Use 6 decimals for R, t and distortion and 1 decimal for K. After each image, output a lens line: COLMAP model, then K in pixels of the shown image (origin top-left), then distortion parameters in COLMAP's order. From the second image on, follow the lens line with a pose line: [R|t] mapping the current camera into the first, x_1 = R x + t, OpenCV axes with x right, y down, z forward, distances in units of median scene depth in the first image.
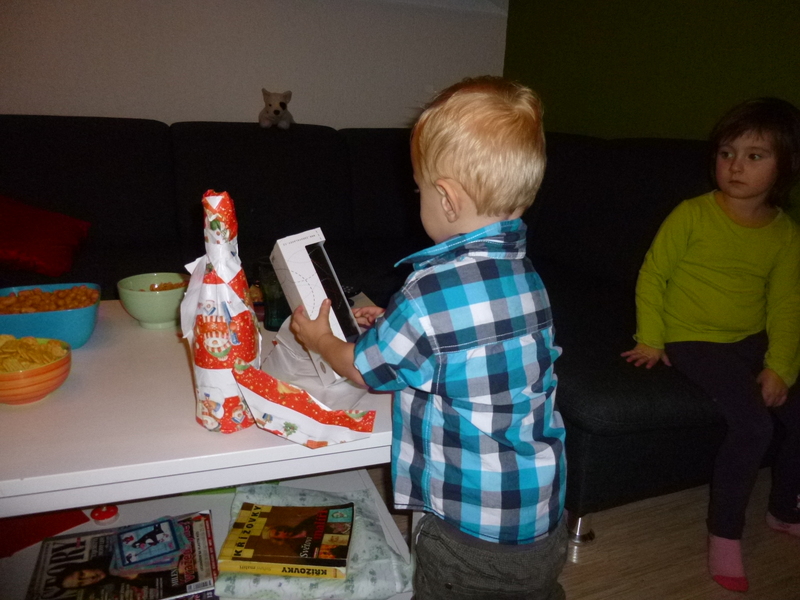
lens RADIAL K [[586.8, 0, 400.0], [0, 586.8, 300.0], [0, 0, 1]] dist [-0.181766, -0.001379]
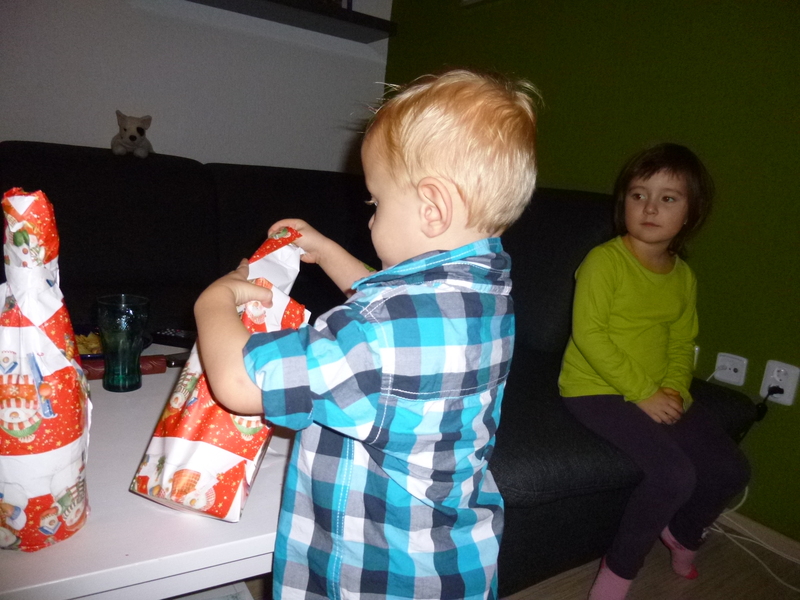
lens RADIAL K [[572.4, 0, 401.8], [0, 572.4, 311.4], [0, 0, 1]] dist [-0.002827, -0.062065]
pose [[0.972109, 0.020631, 0.233620, -0.041537], [-0.005679, 0.997902, -0.064496, -0.005972], [-0.234460, 0.061371, 0.970187, 0.258483]]
